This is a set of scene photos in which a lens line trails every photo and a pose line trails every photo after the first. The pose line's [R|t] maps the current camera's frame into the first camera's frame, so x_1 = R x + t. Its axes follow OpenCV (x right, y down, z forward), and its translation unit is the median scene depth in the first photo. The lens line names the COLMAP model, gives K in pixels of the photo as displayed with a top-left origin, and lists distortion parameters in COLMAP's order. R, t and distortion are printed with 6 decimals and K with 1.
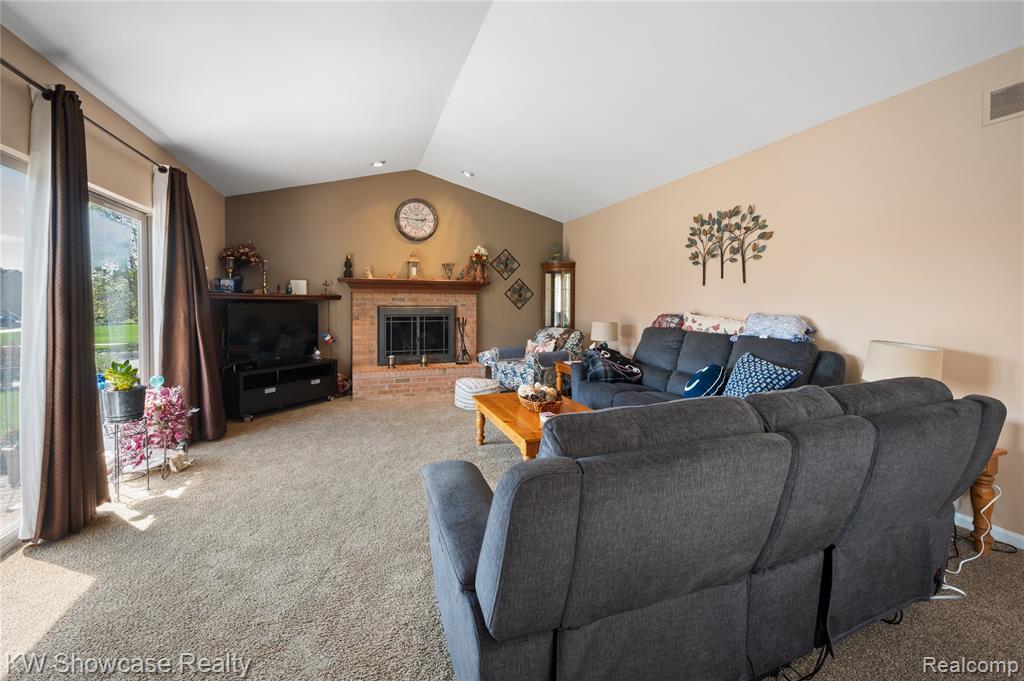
lens RADIAL K [[414.9, 0, 515.7], [0, 414.9, 312.4], [0, 0, 1]] dist [-0.001687, -0.000154]
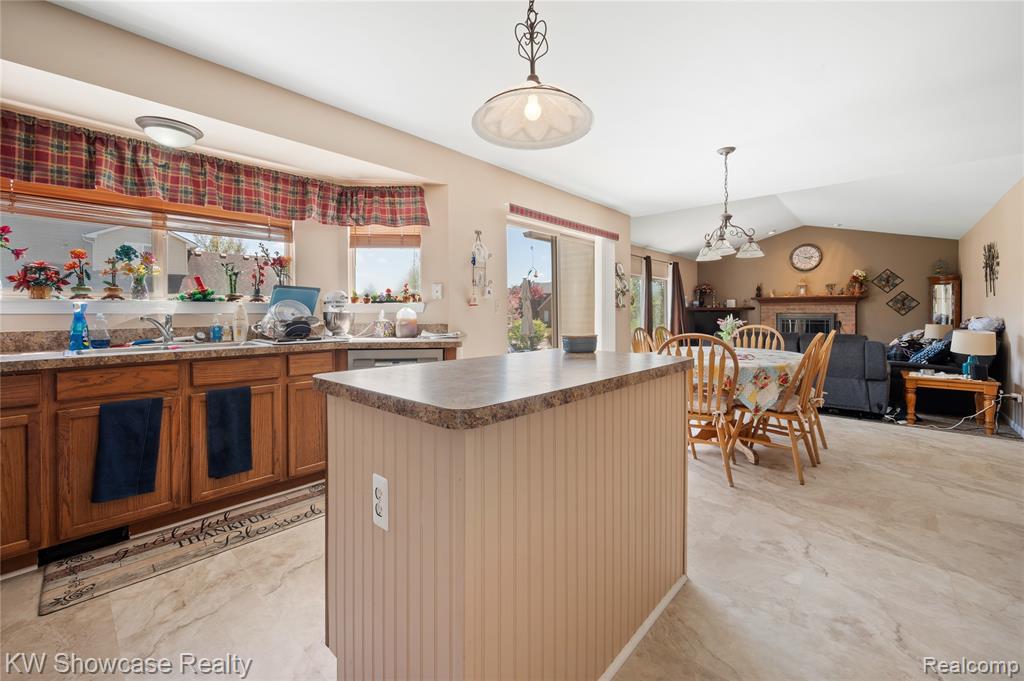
lens RADIAL K [[414.9, 0, 515.7], [0, 414.9, 312.4], [0, 0, 1]] dist [-0.001687, -0.000154]
pose [[0.459296, -0.004441, -0.888272, 0.737289], [-0.014899, 0.999808, -0.012703, 0.020031], [0.888158, 0.019069, 0.459142, -0.773149]]
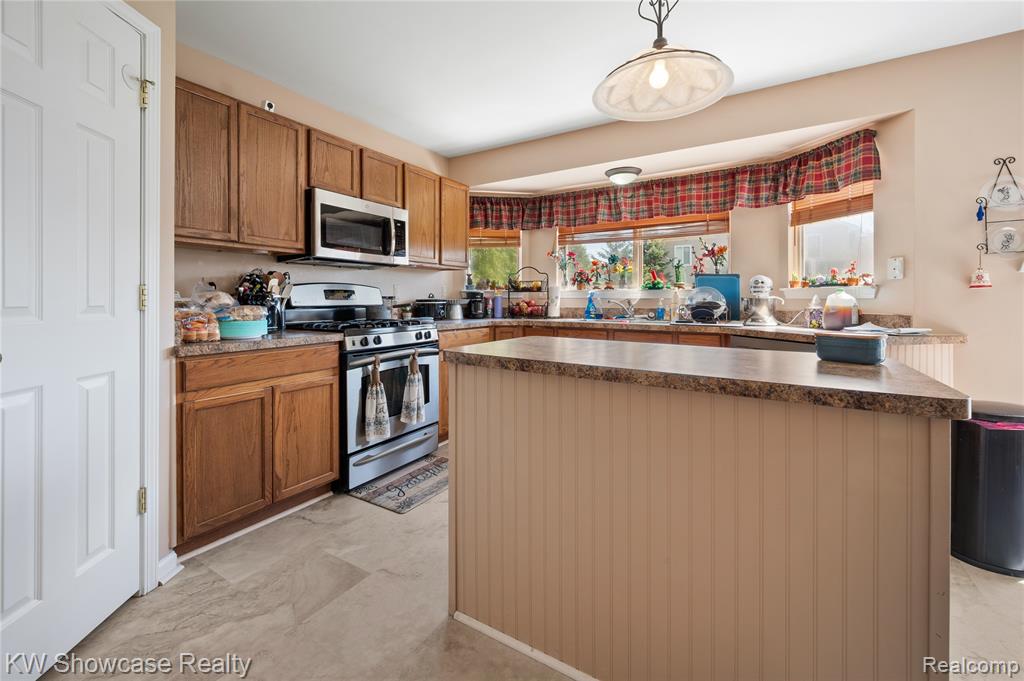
lens RADIAL K [[431.4, 0, 502.5], [0, 431.4, 298.7], [0, 0, 1]] dist [0.000384, -0.000168]
pose [[-0.802979, -0.006126, -0.595976, 0.731076], [-0.019612, 0.999677, 0.016148, 0.014715], [0.595685, 0.024655, -0.802840, -0.463830]]
